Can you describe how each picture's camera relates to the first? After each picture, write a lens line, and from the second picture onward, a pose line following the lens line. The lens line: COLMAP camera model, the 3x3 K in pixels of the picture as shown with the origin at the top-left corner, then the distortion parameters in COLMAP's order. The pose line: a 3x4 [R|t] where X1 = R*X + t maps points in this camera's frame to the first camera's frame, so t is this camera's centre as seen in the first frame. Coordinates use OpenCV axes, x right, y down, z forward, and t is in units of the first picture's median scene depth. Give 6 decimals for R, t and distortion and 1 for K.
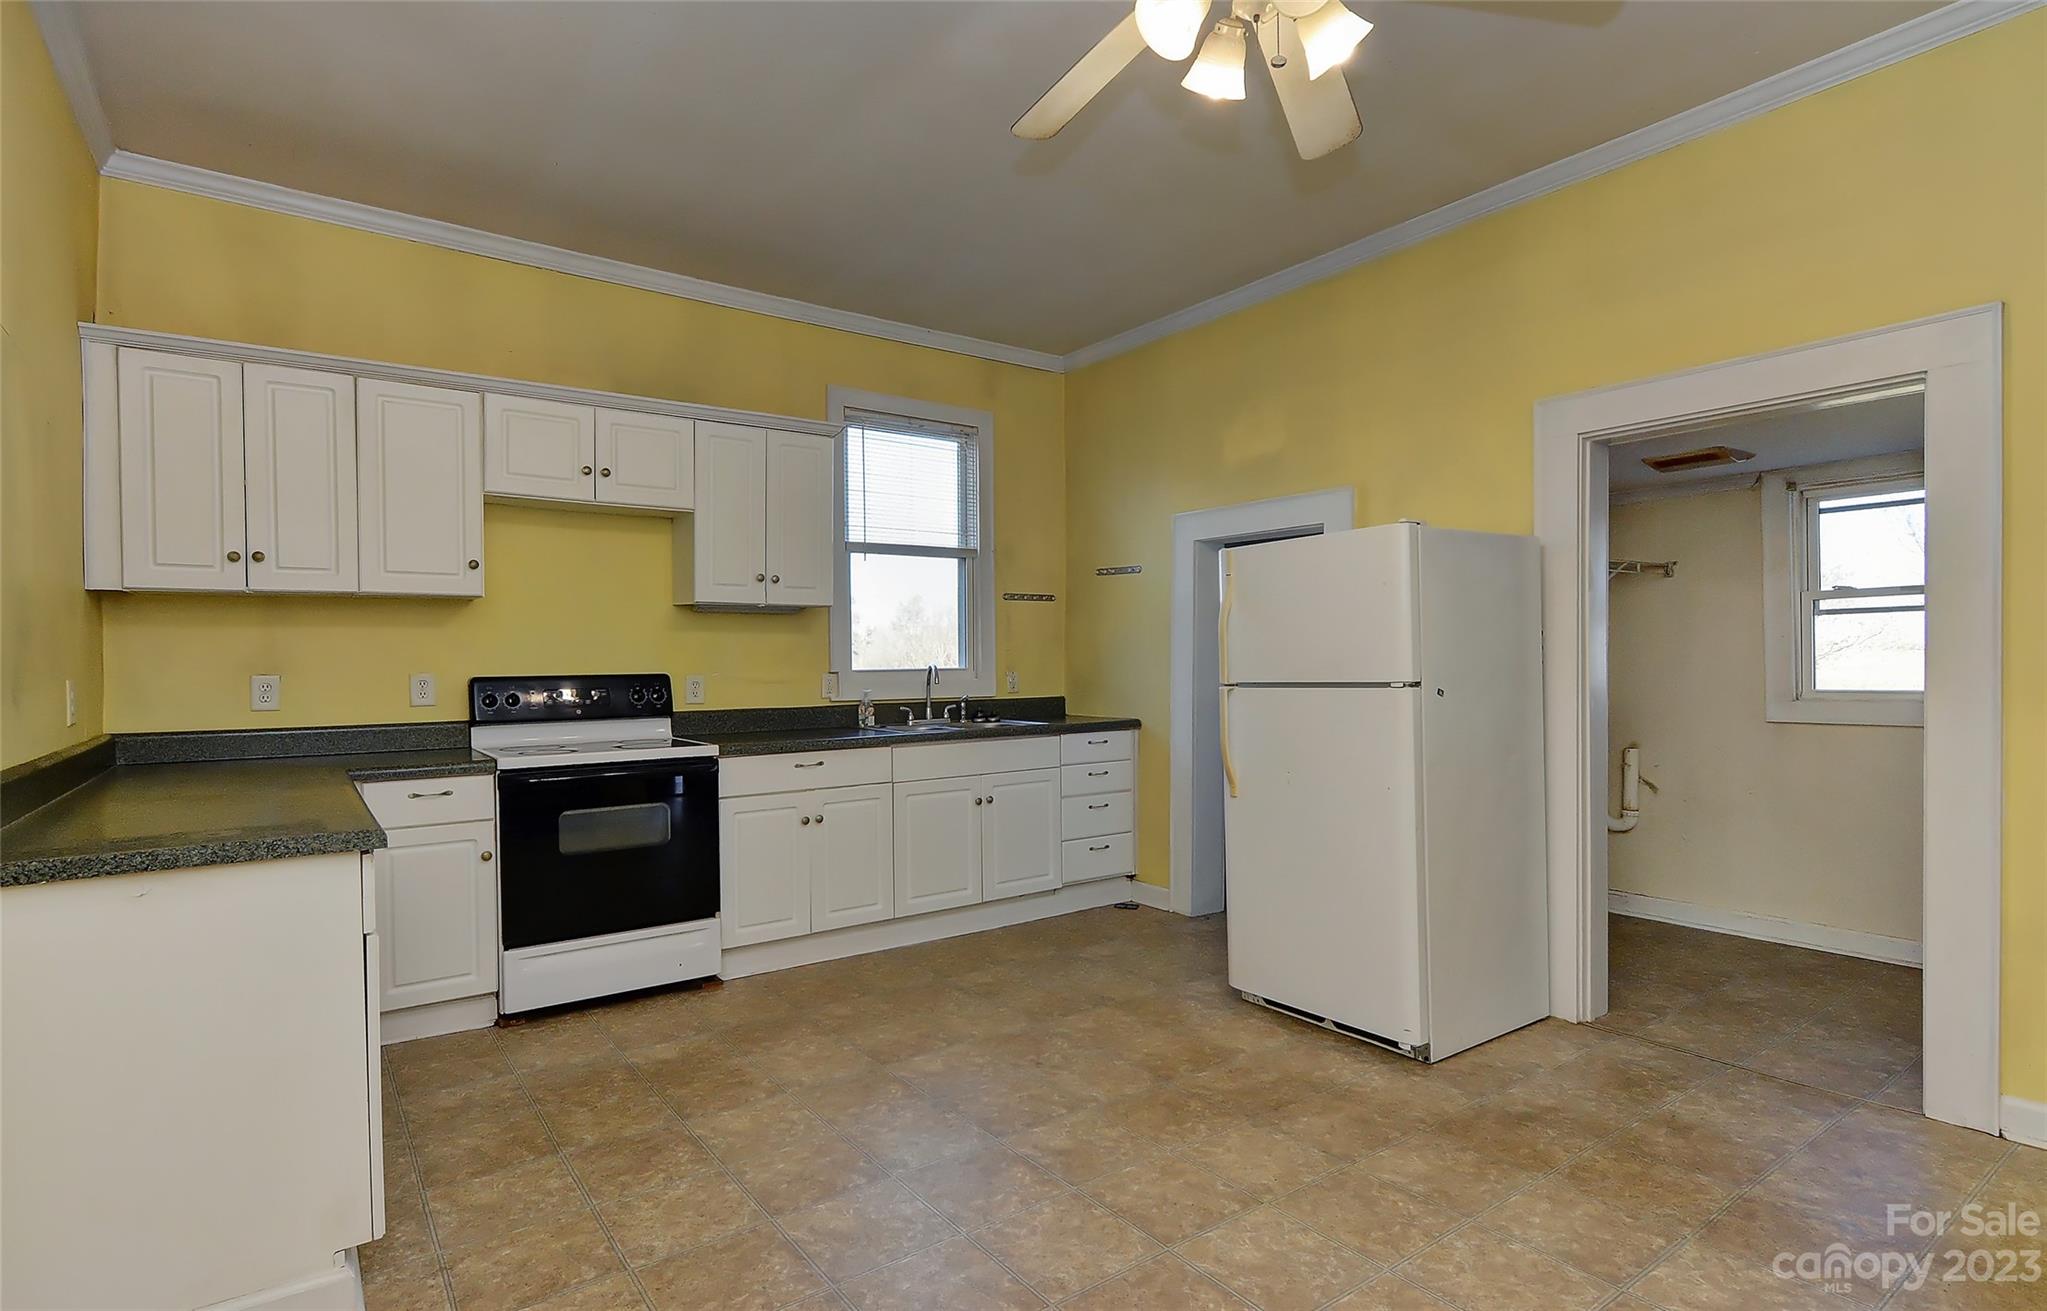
lens RADIAL K [[989.5, 0, 1023.5], [0, 989.5, 655.5], [0, 0, 1]] dist [0.001848, 0.000178]
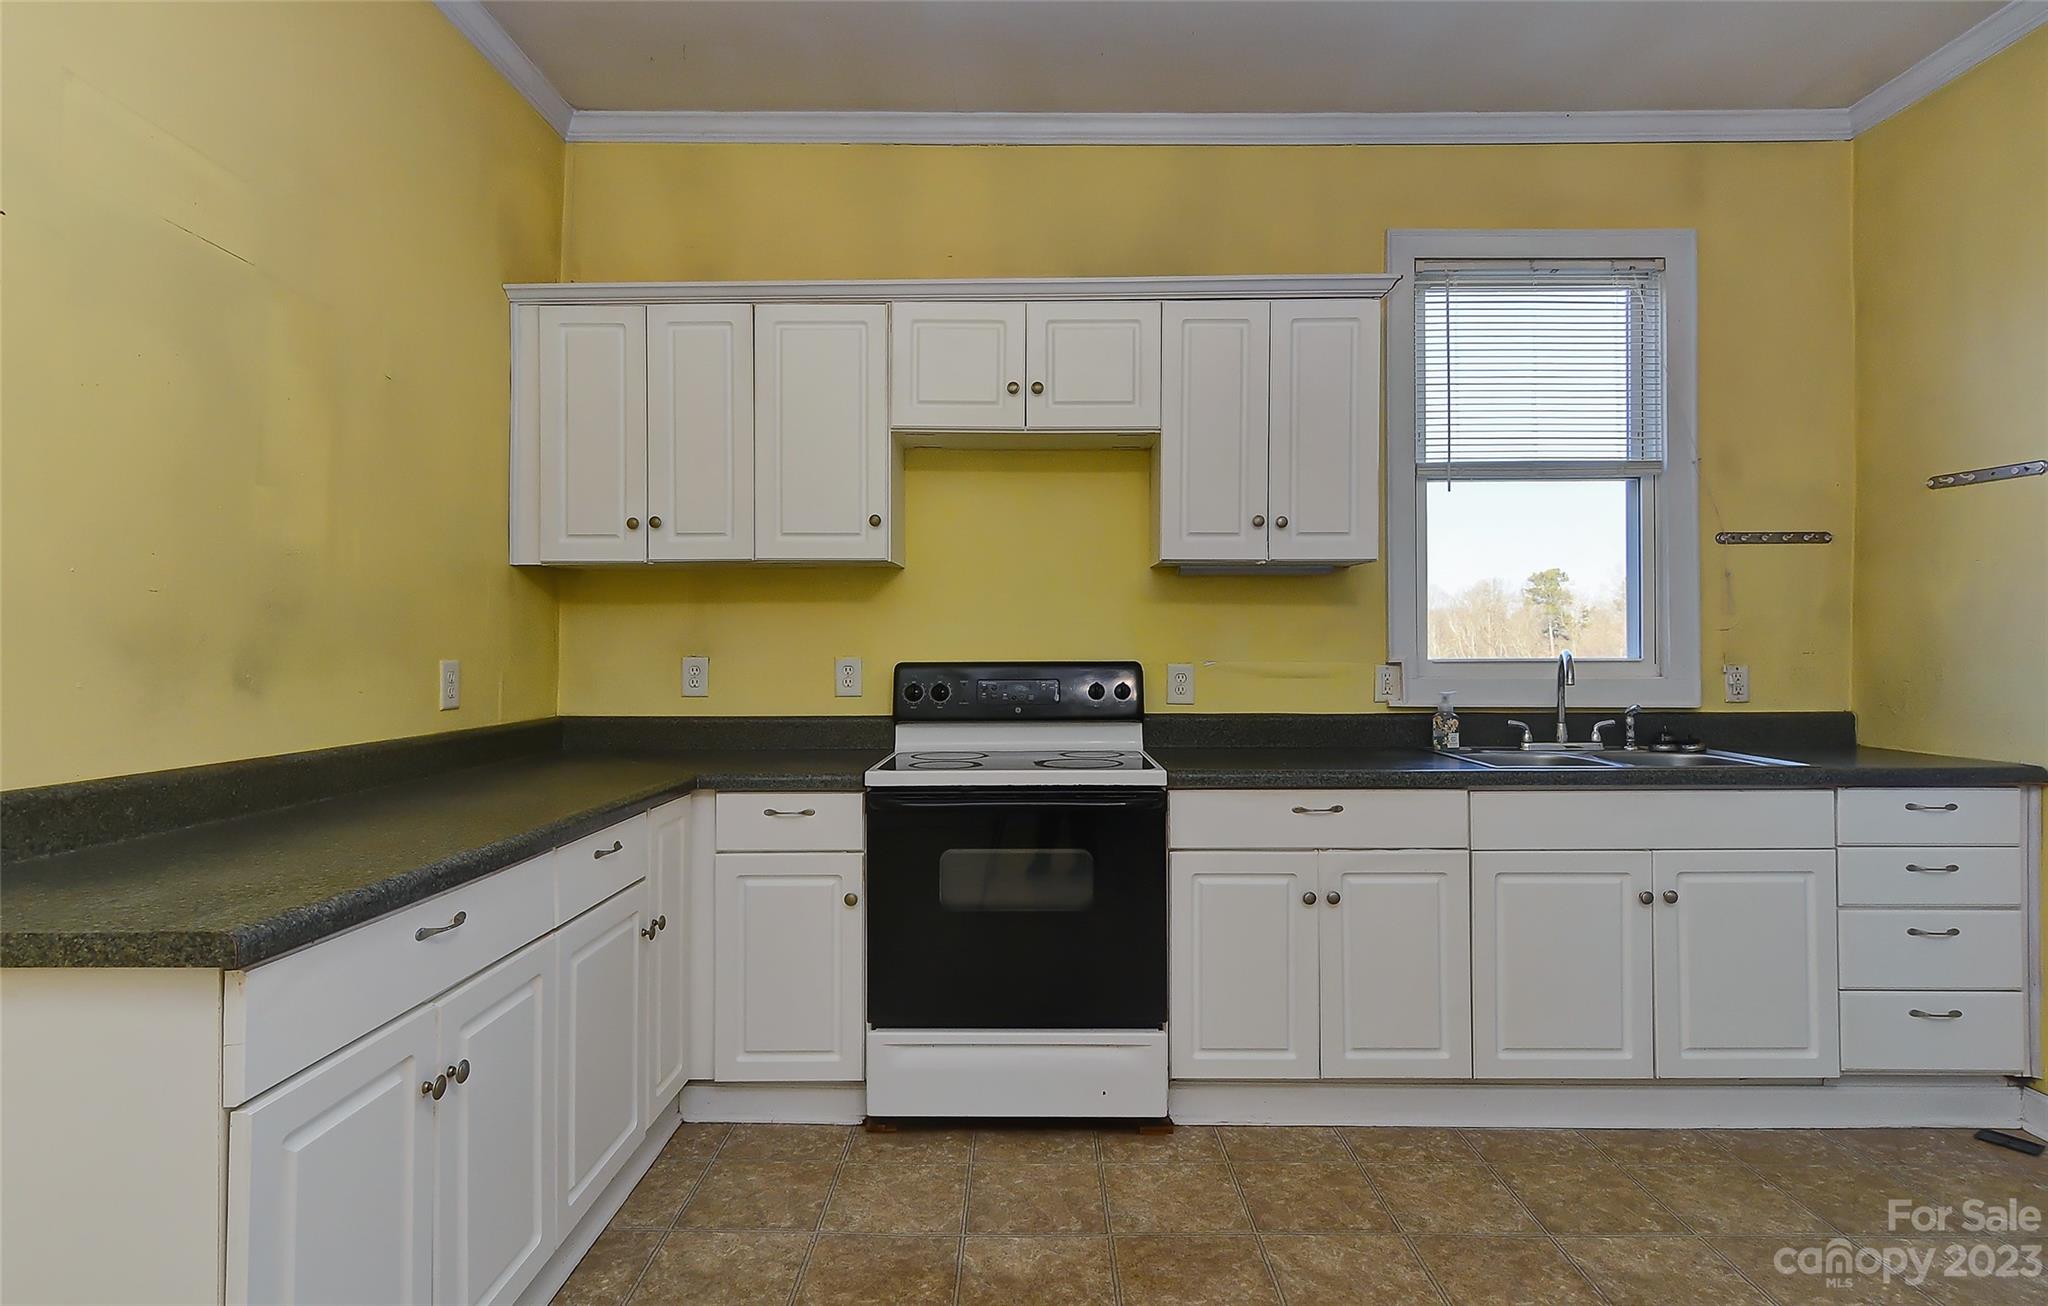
lens RADIAL K [[1030.4, 0, 1020.8], [0, 1030.4, 635.3], [0, 0, 1]] dist [0.004151, -0.000780]
pose [[0.794428, 0.000049, -0.607359, 0.029974], [-0.003078, 0.999987, -0.003945, 0.002284], [0.607351, 0.005003, 0.794418, 0.336673]]
